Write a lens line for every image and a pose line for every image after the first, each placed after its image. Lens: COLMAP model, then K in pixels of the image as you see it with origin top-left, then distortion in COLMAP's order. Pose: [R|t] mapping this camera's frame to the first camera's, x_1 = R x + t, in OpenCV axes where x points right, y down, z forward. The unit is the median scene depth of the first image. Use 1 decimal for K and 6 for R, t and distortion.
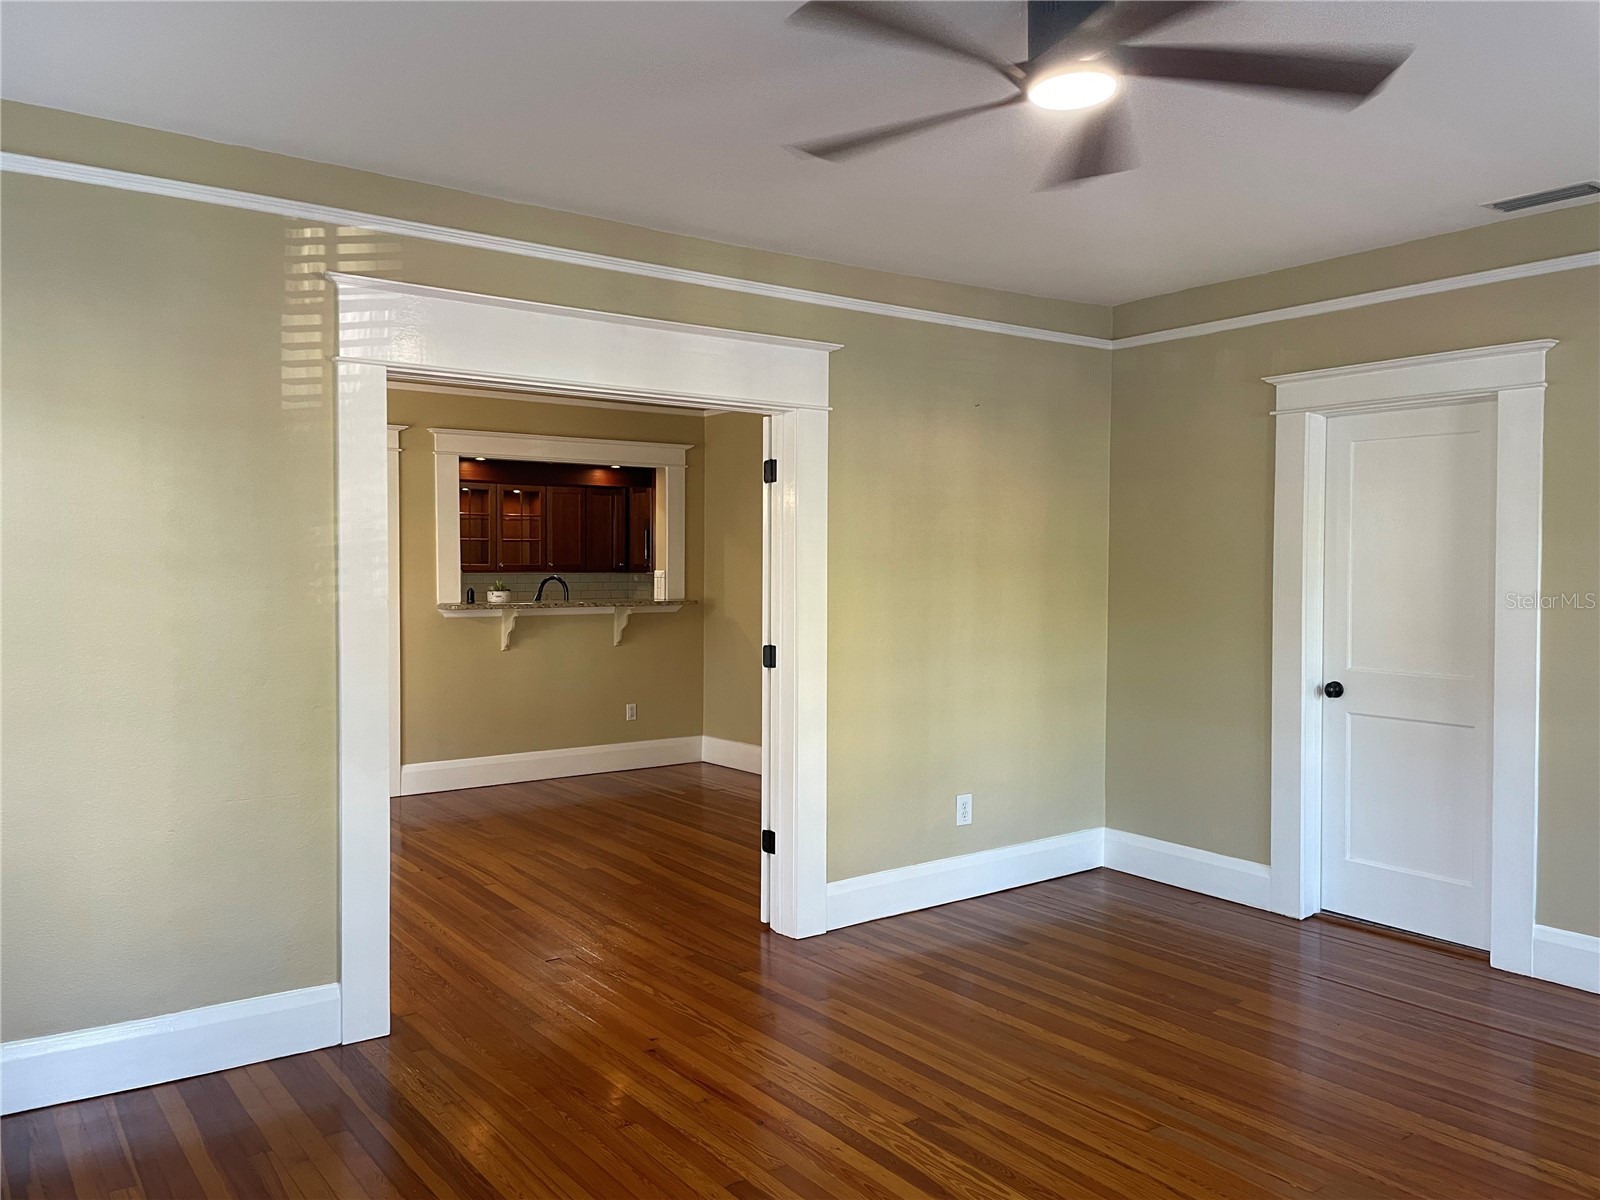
lens RADIAL K [[1215.0, 0, 823.5], [0, 1215.0, 594.3], [0, 0, 1]] dist [0.091351, -0.118408]
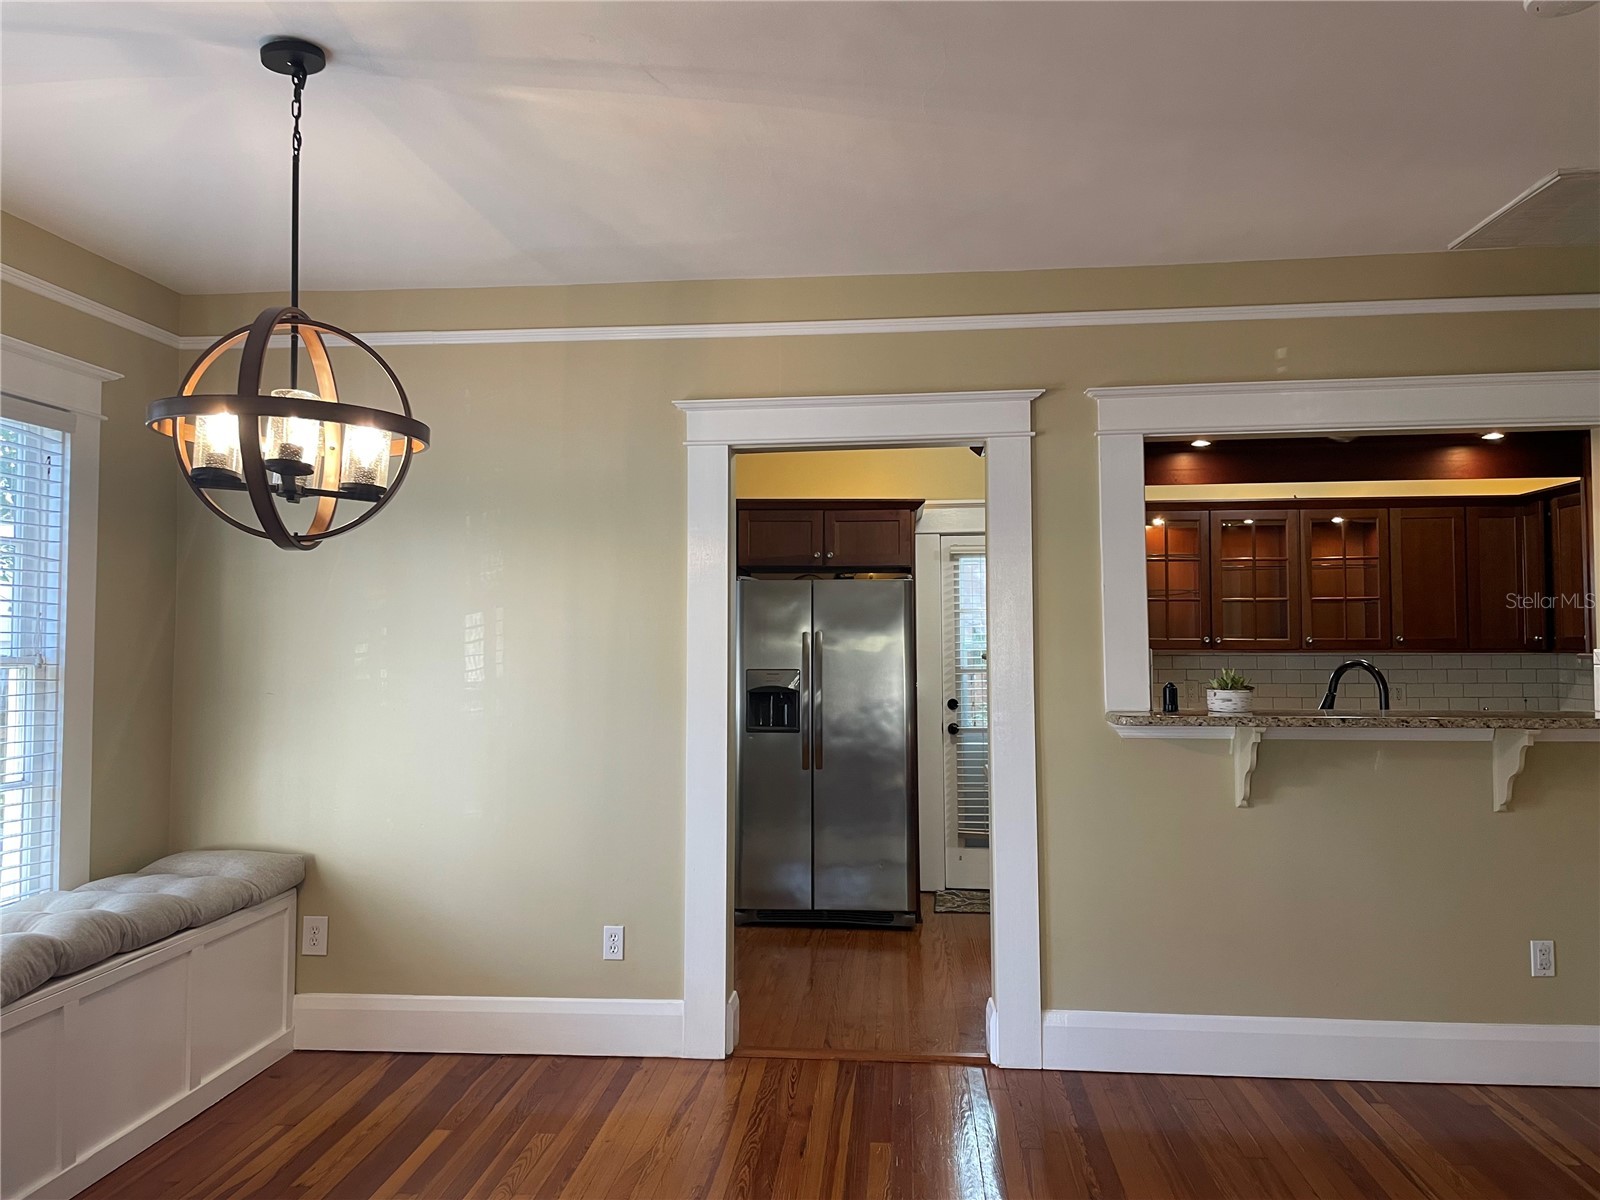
lens RADIAL K [[1197.8, 0, 806.9], [0, 1197.8, 582.3], [0, 0, 1]] dist [0.098474, -0.117457]
pose [[0.740080, -0.037995, -0.671444, -0.051637], [-0.011321, 0.997557, -0.068927, -0.010543], [0.672423, 0.058613, 0.737843, 0.498083]]
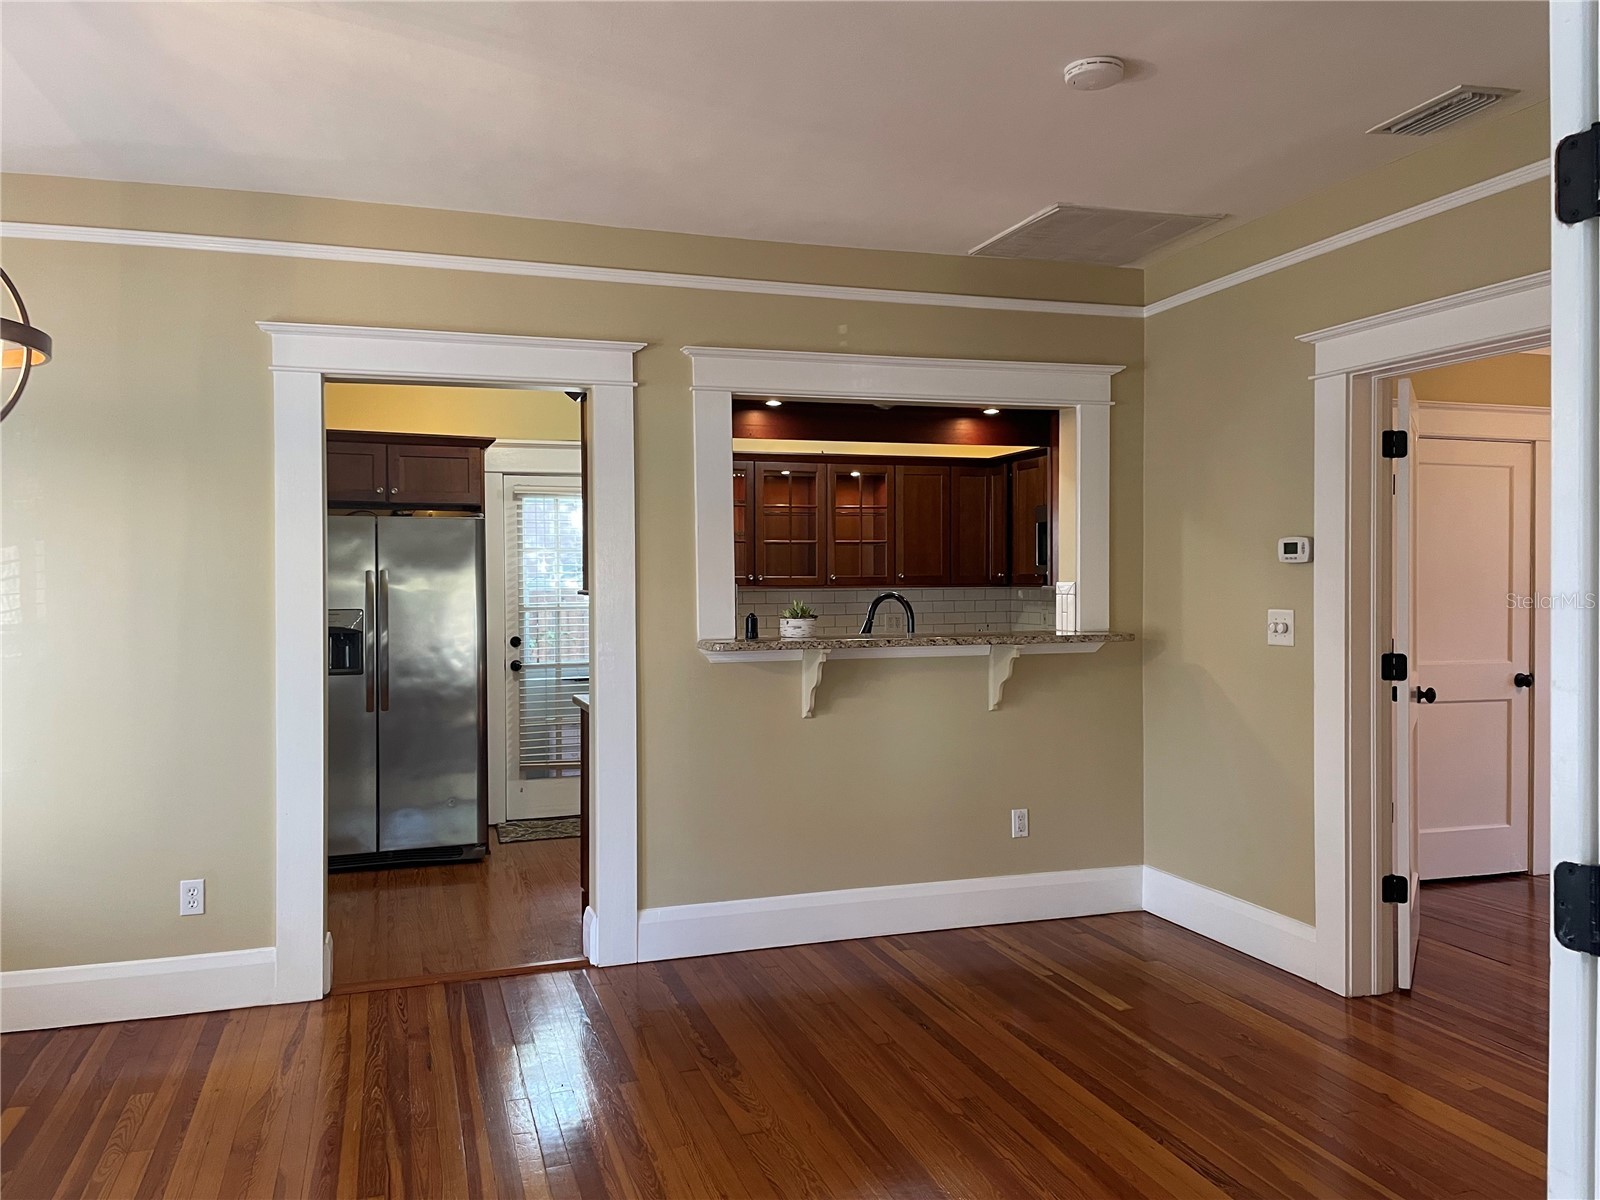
lens RADIAL K [[1197.8, 0, 806.9], [0, 1197.8, 582.3], [0, 0, 1]] dist [0.098474, -0.117457]
pose [[0.947752, -0.008159, -0.318904, -0.073337], [0.000991, 0.999743, -0.022632, -0.006985], [0.319007, 0.021133, 0.947517, 0.441993]]
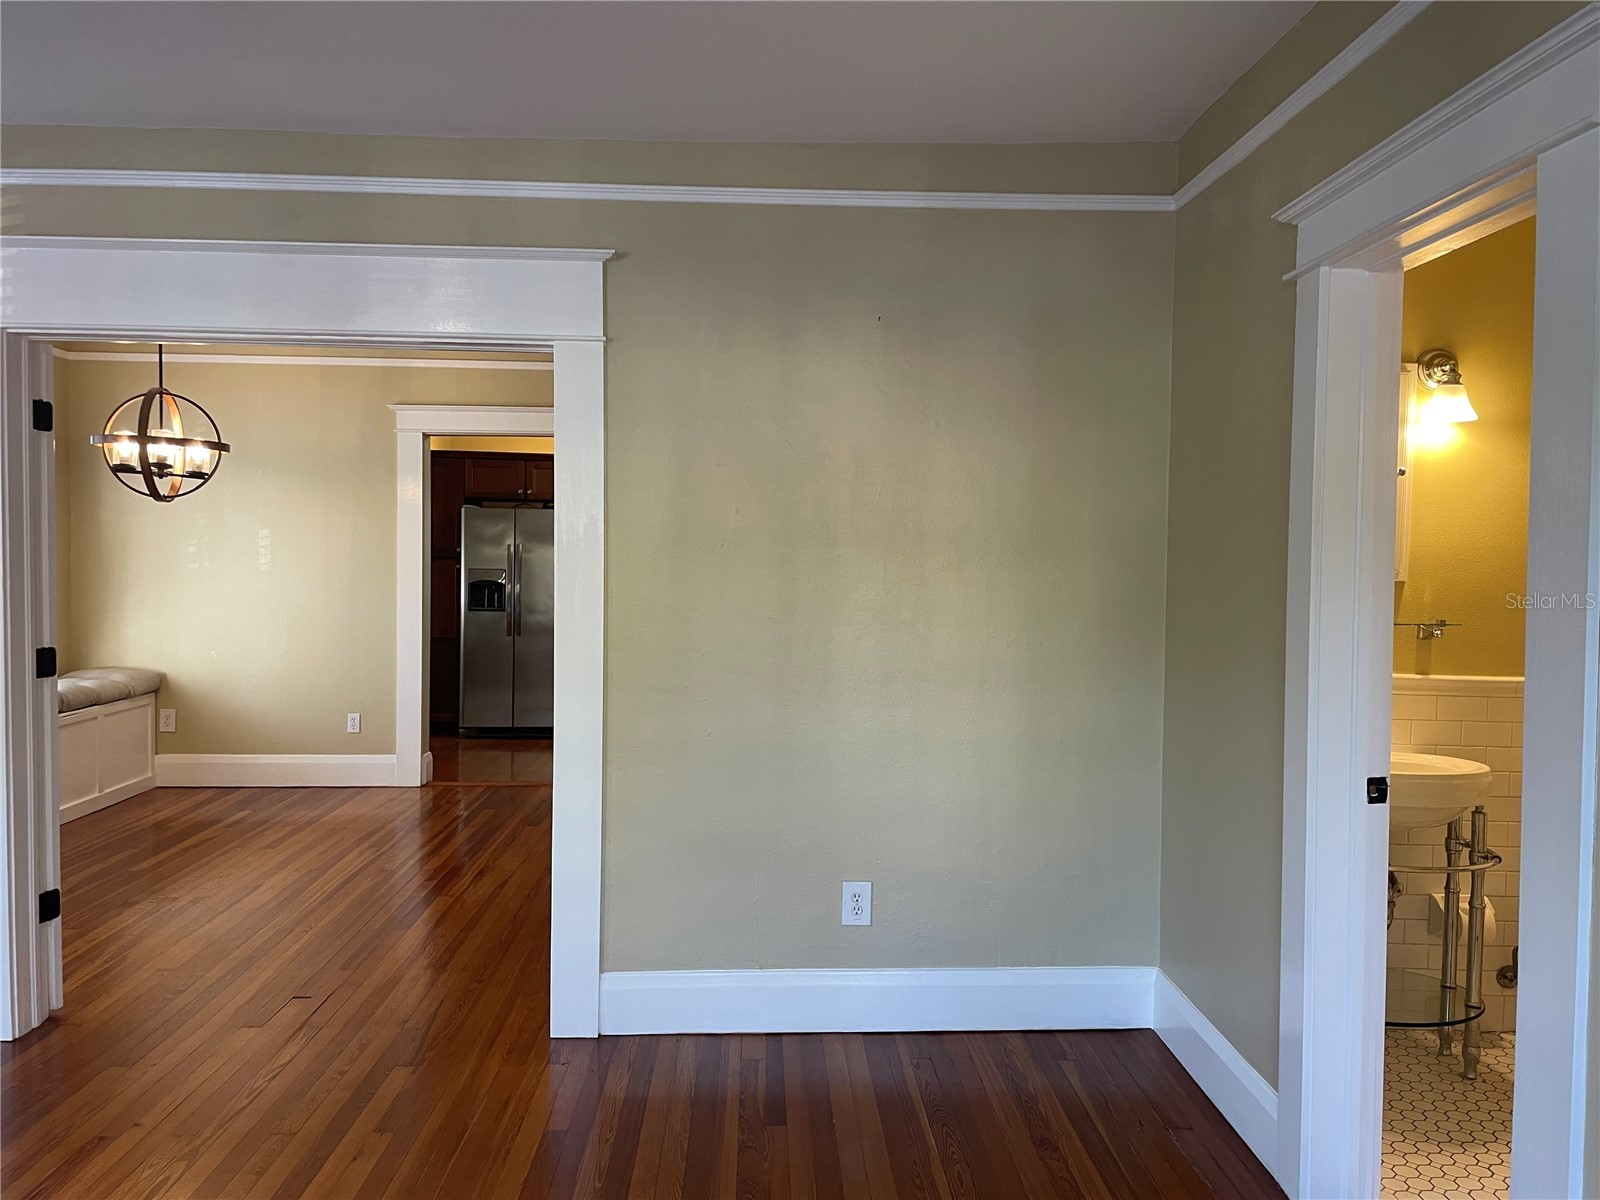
lens RADIAL K [[1215.0, 0, 823.5], [0, 1215.0, 594.3], [0, 0, 1]] dist [0.091351, -0.118408]
pose [[0.822719, 0.026468, -0.567832, 0.333643], [-0.023997, 0.999642, 0.011828, -0.004897], [0.567942, 0.003895, 0.823060, 0.282728]]
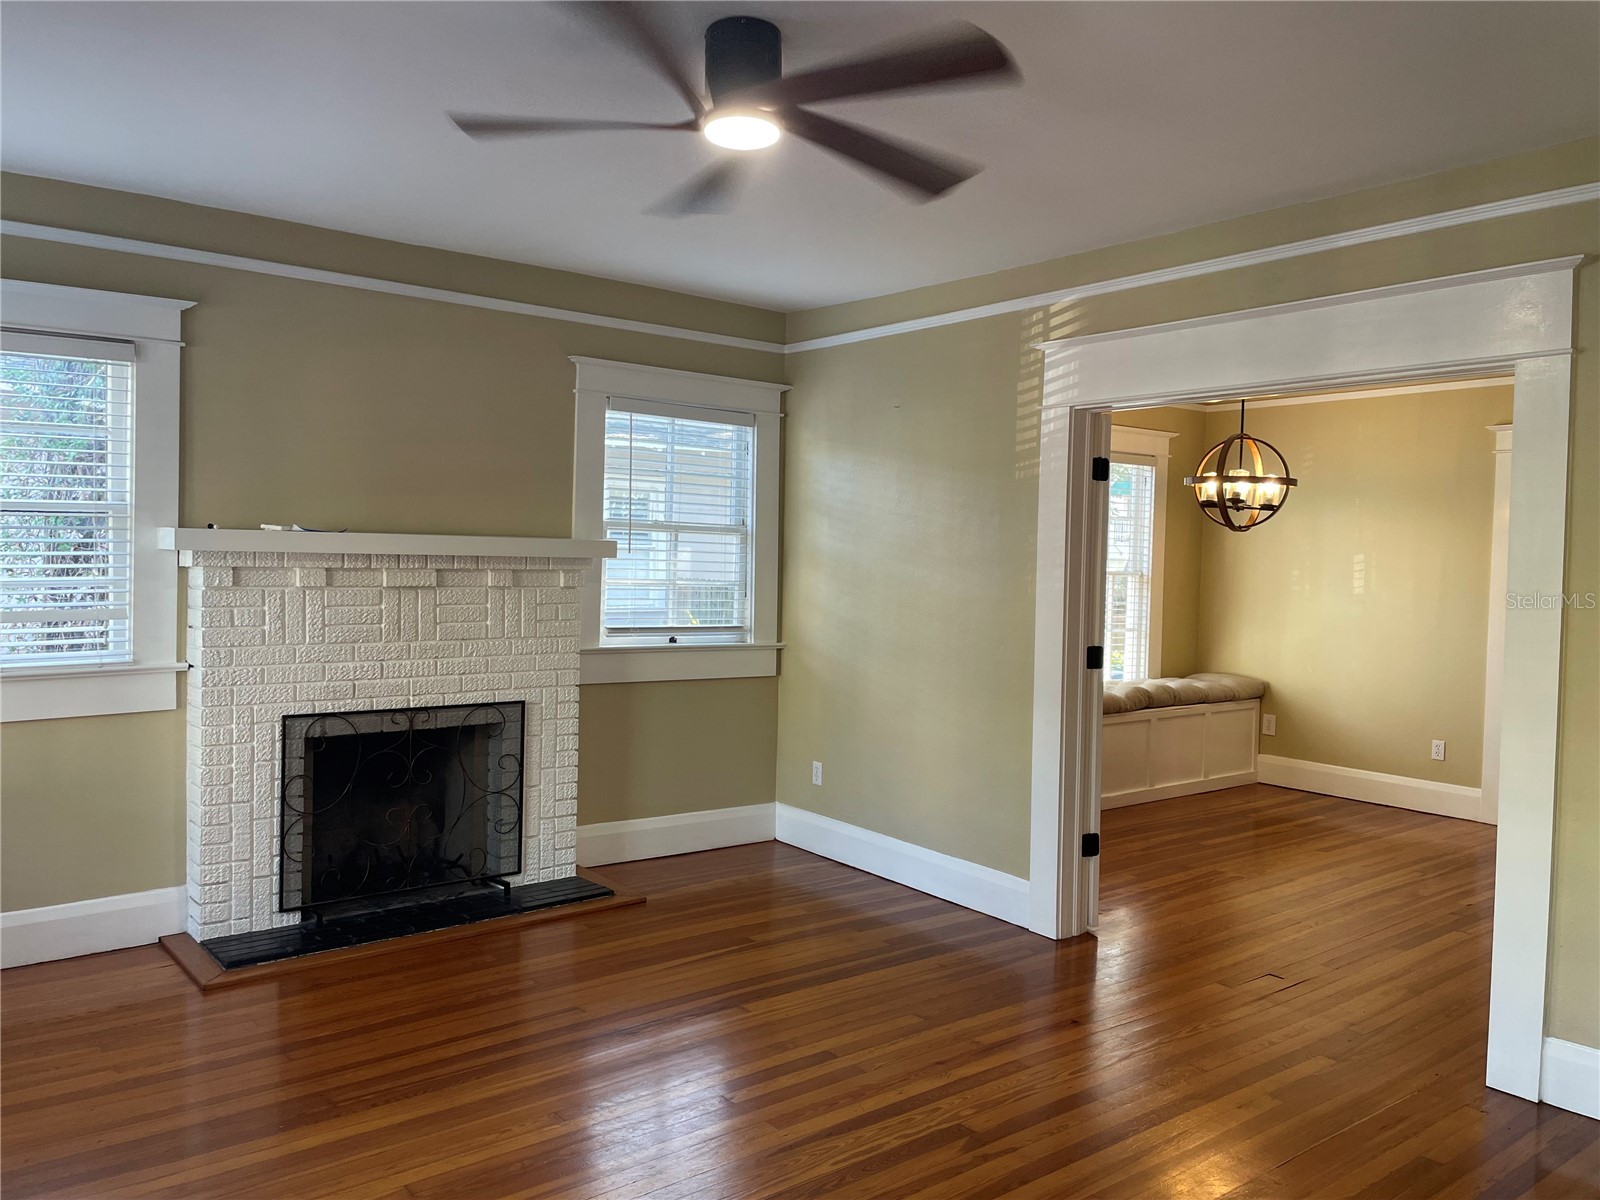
lens RADIAL K [[1206.3, 0, 765.8], [0, 1206.3, 594.8], [0, 0, 1]] dist [0.080782, -0.121168]
pose [[-0.004764, 0.031646, -0.999488, 0.428683], [-0.047916, 0.998344, 0.031838, -0.009093], [0.998840, 0.048043, -0.003240, 0.339726]]
